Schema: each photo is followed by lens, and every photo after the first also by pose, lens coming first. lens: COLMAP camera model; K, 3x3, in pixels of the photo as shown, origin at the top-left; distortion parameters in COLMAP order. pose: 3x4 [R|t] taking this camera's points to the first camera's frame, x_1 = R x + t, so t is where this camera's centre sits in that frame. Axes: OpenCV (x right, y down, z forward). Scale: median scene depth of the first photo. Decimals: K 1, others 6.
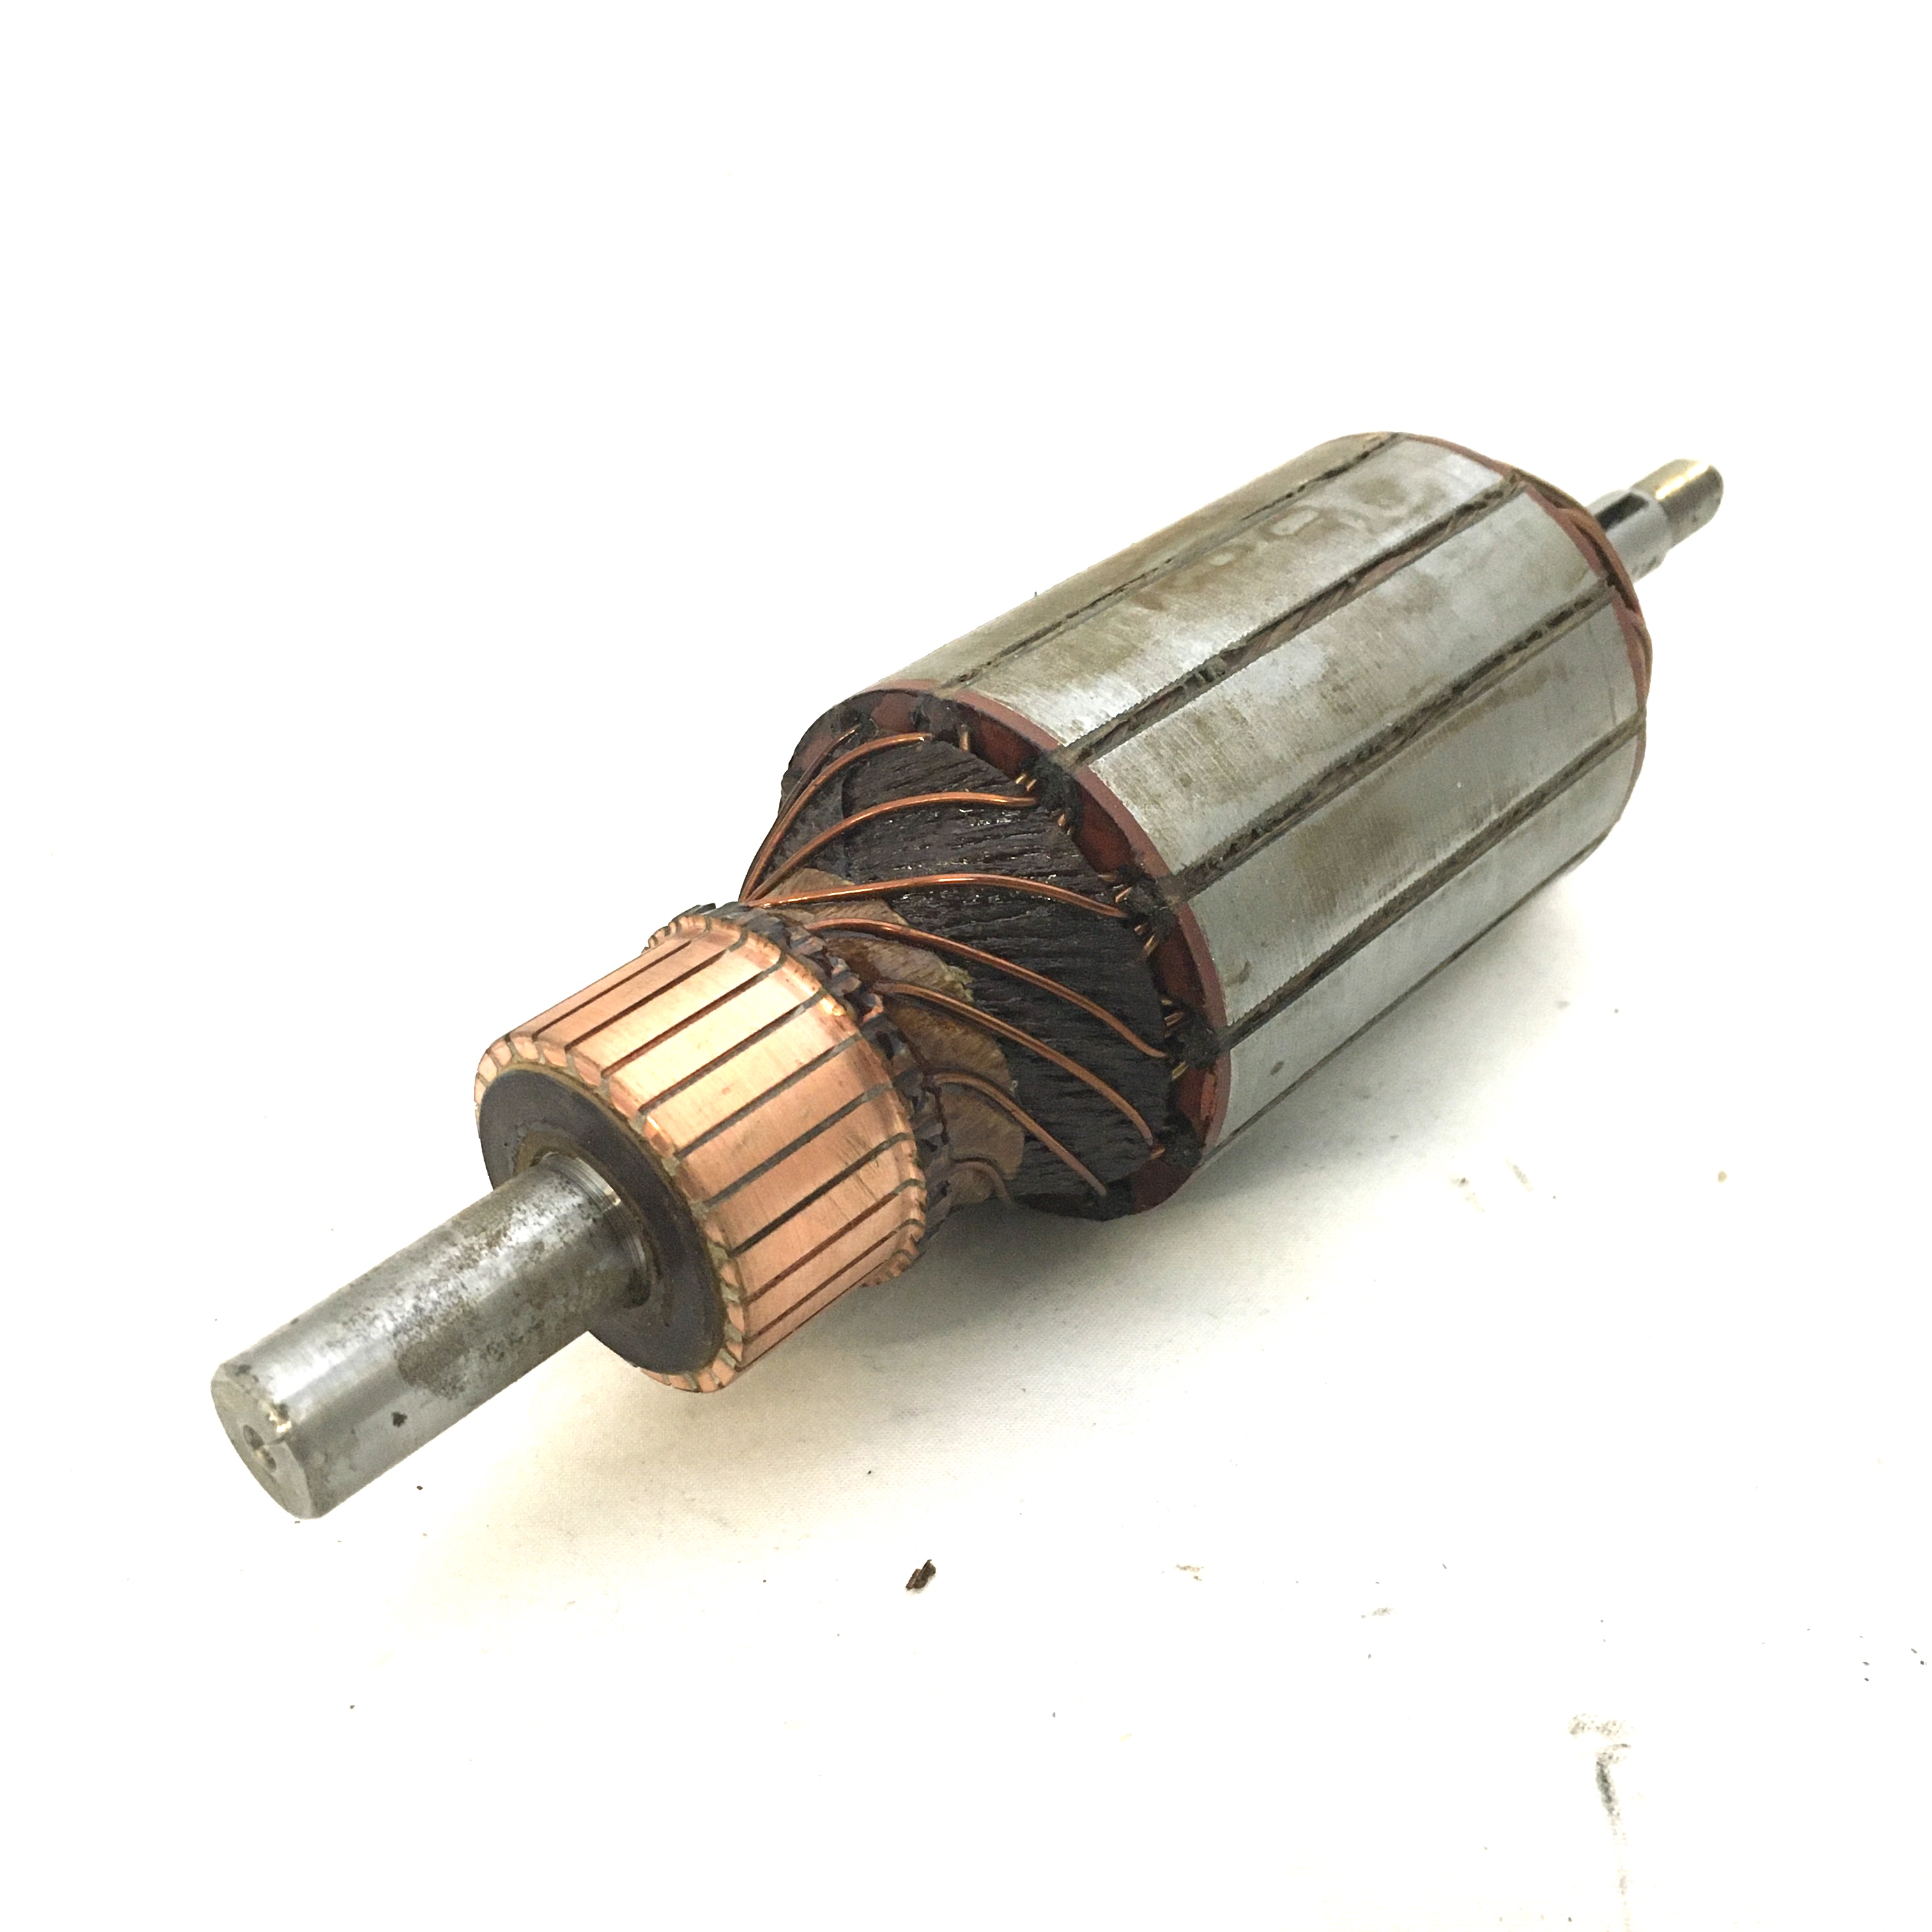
lens RADIAL K [[2253.3, 0, 966.0], [0, 2253.3, 966.0], [0, 0, 1]] dist [0.070604, 0.006270]
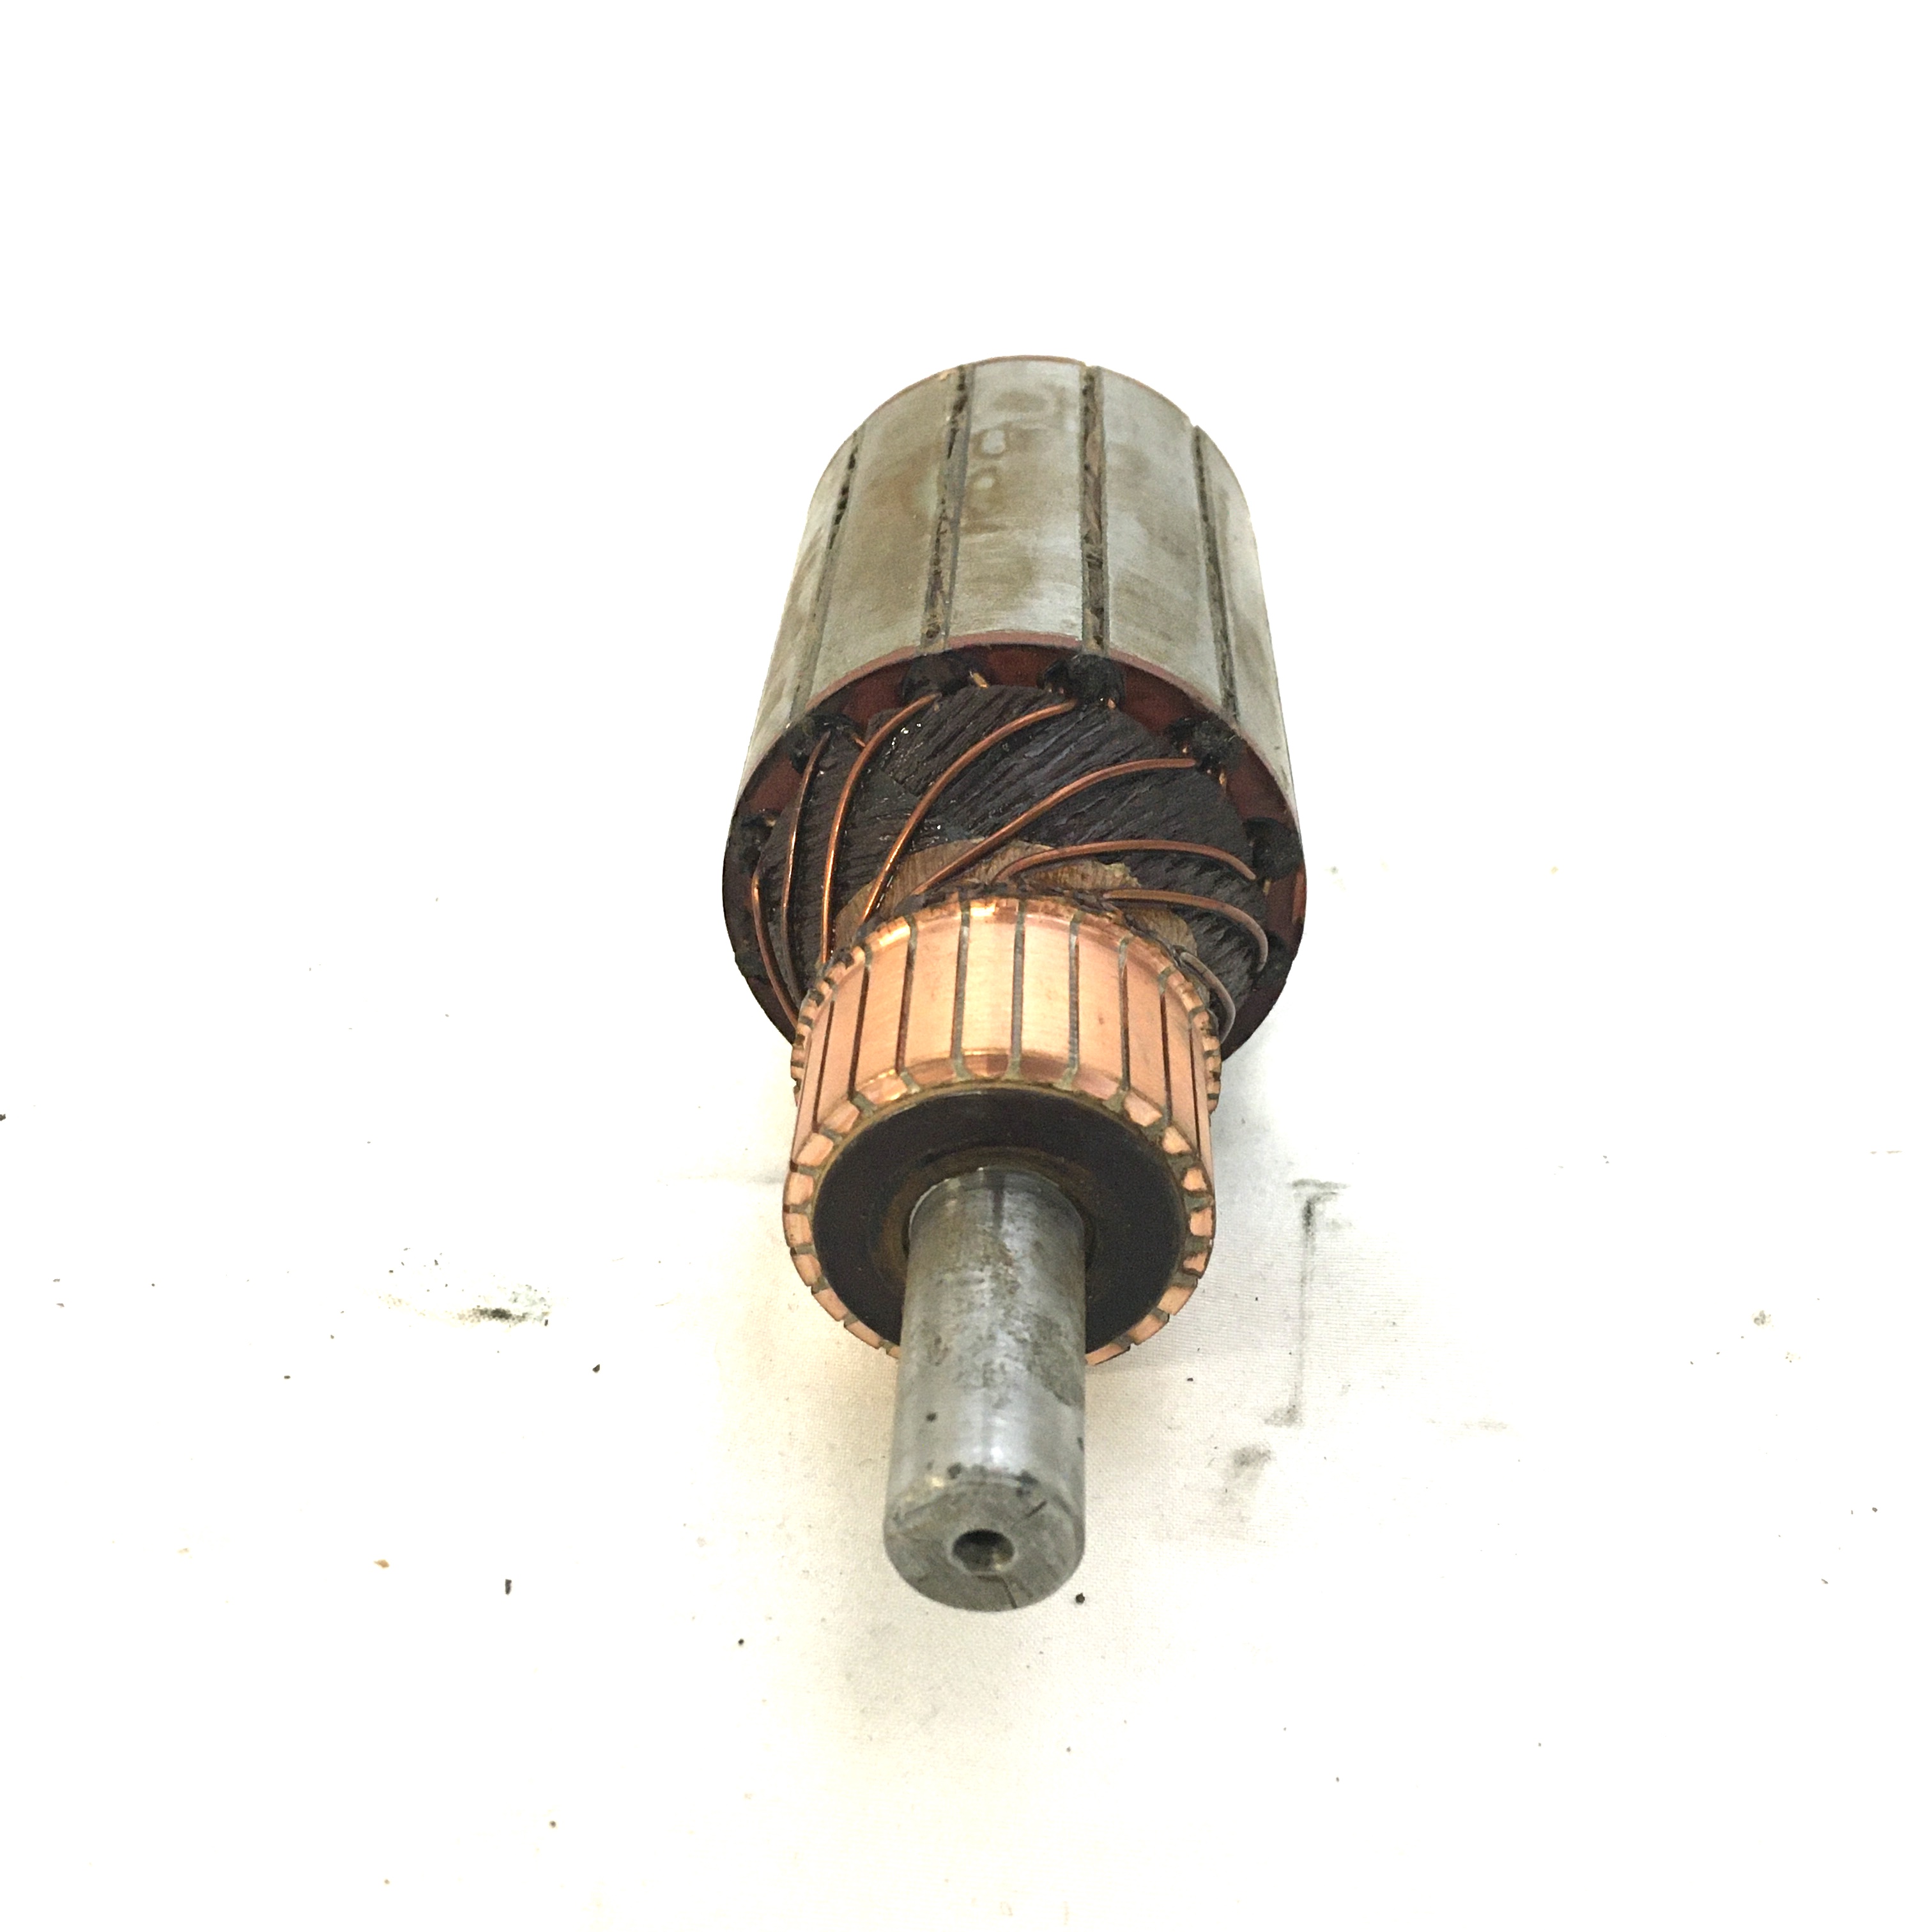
lens RADIAL K [[2253.3, 0, 966.0], [0, 2253.3, 966.0], [0, 0, 1]] dist [0.070604, 0.006270]
pose [[0.762692, -0.415906, 0.495301, -0.526571], [0.456868, 0.888515, 0.042579, -0.029509], [-0.457791, 0.193812, 0.867677, 0.135555]]
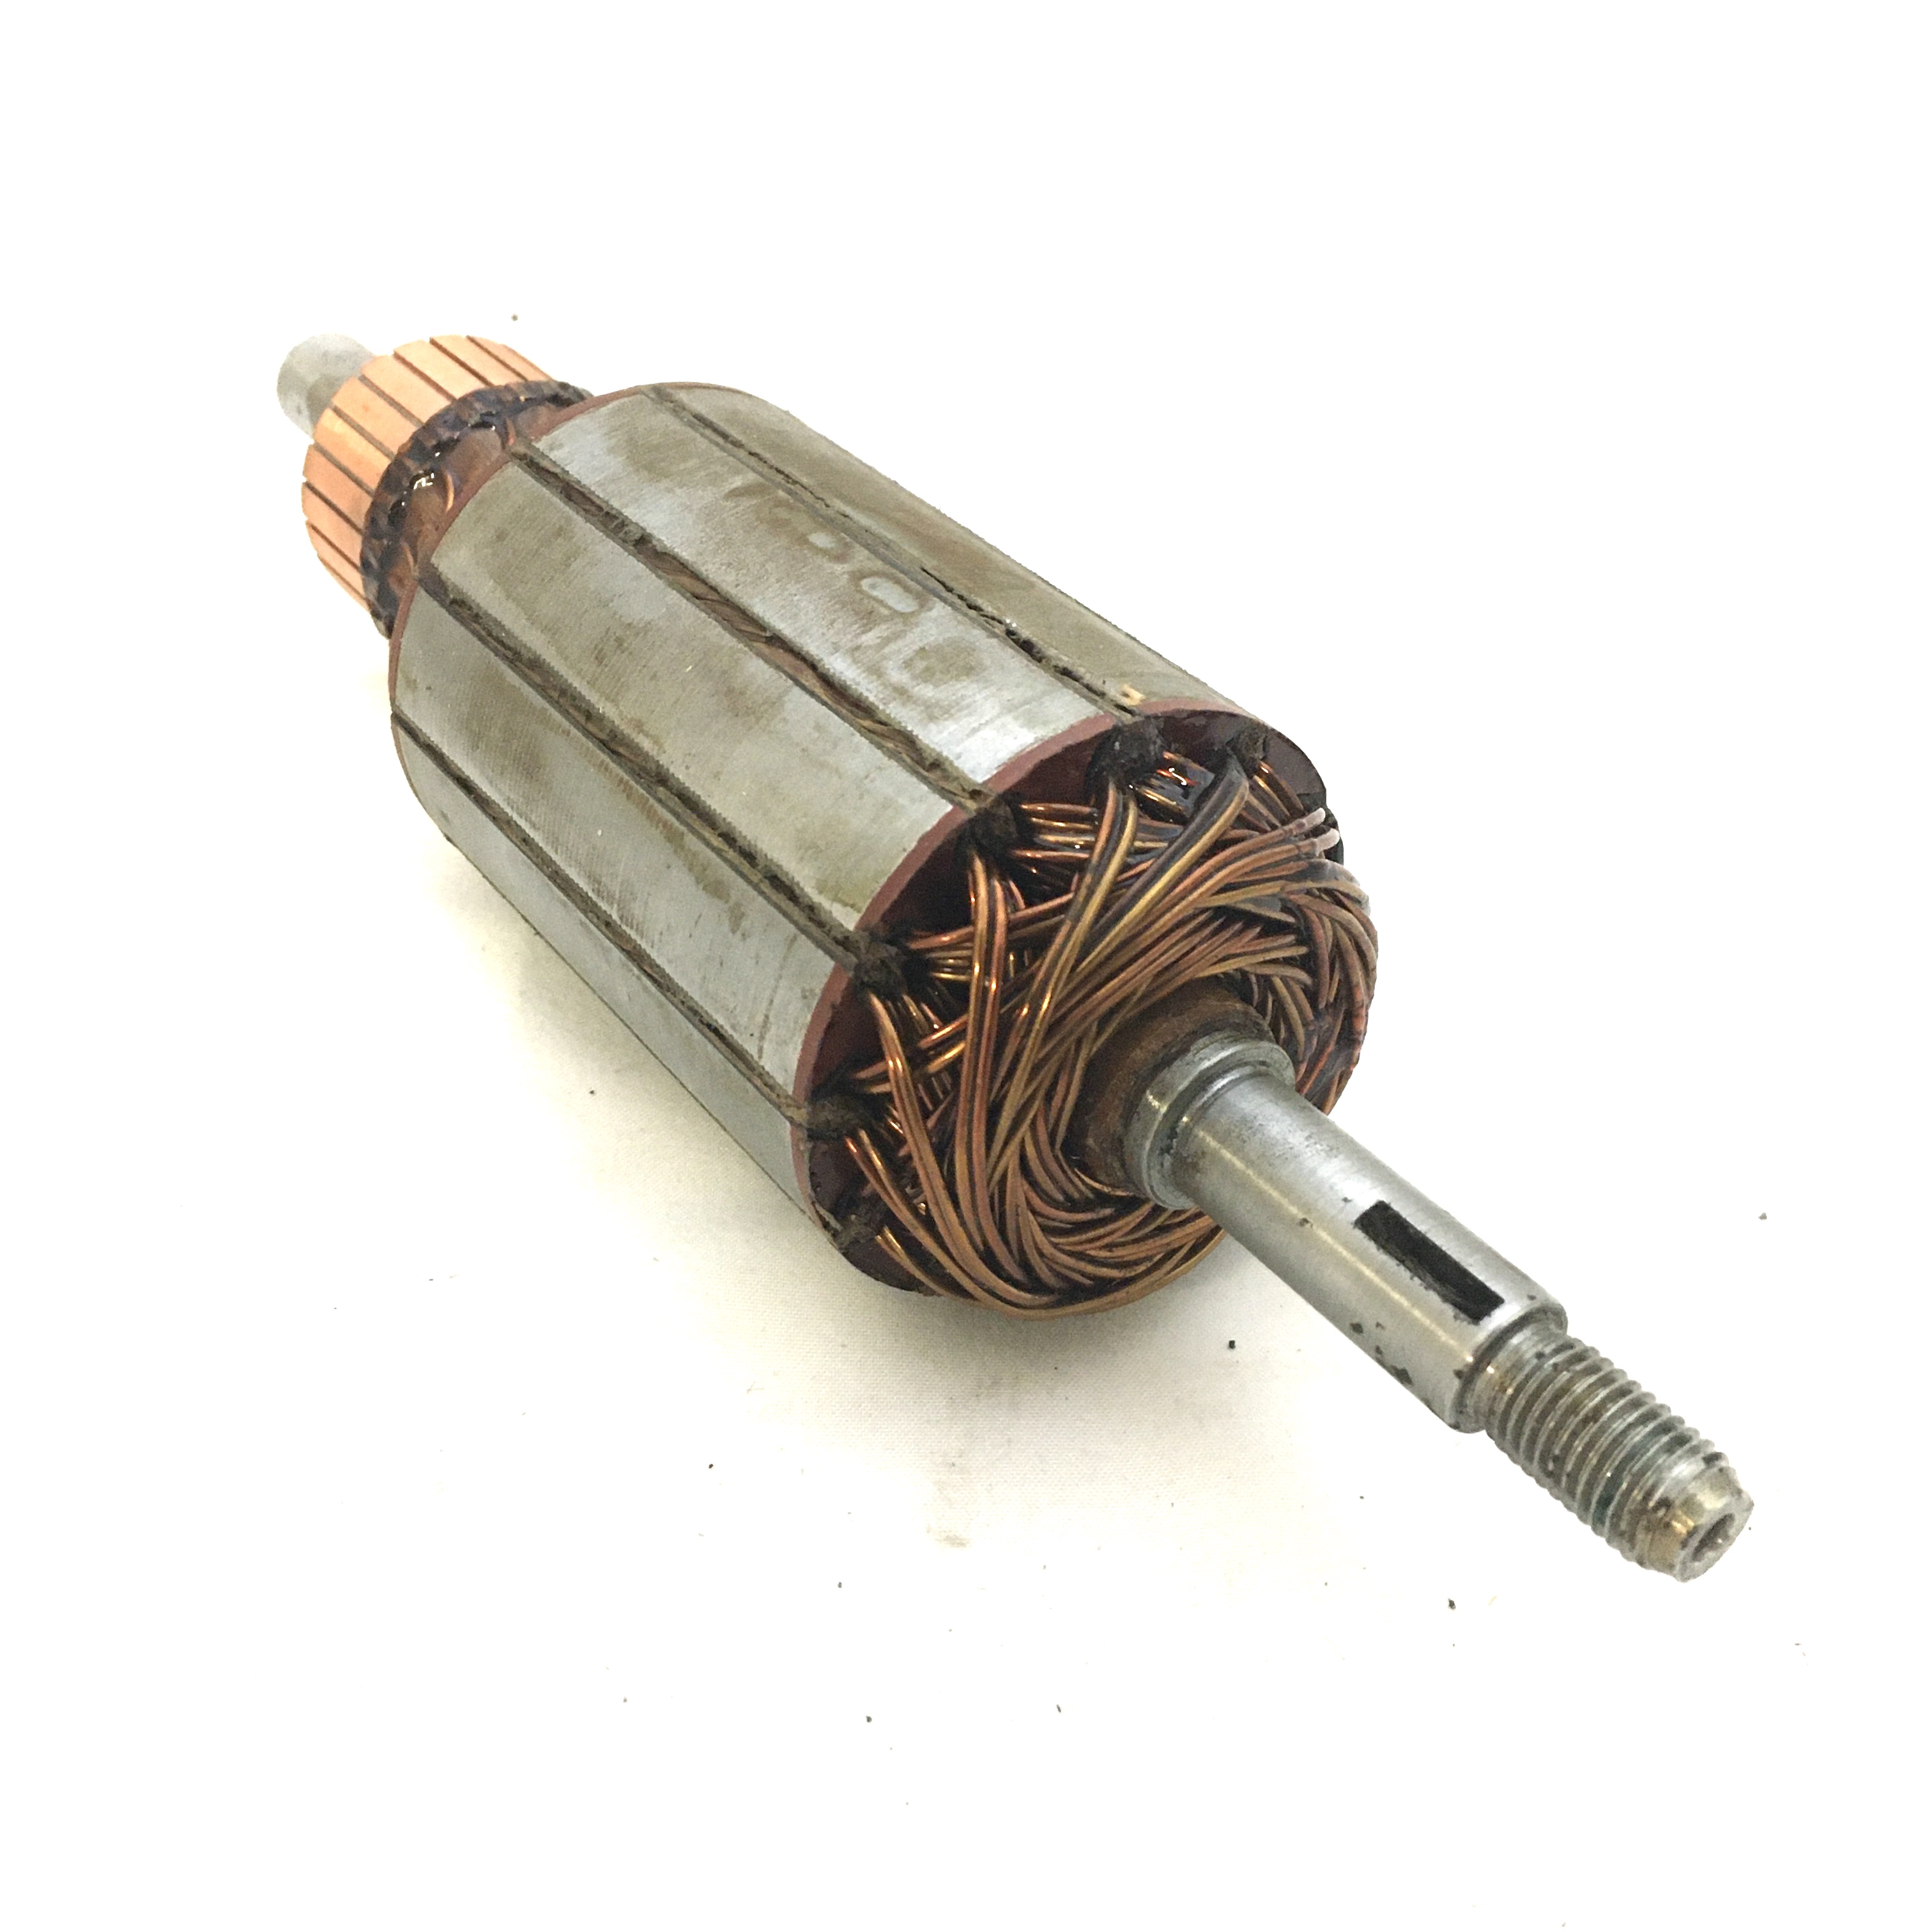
lens RADIAL K [[2253.3, 0, 966.0], [0, 2253.3, 966.0], [0, 0, 1]] dist [0.070604, 0.006270]
pose [[-0.198687, 0.658929, -0.725490, 0.876631], [-0.538856, 0.544871, 0.642456, -0.706840], [0.818631, 0.518582, 0.246810, 0.942995]]
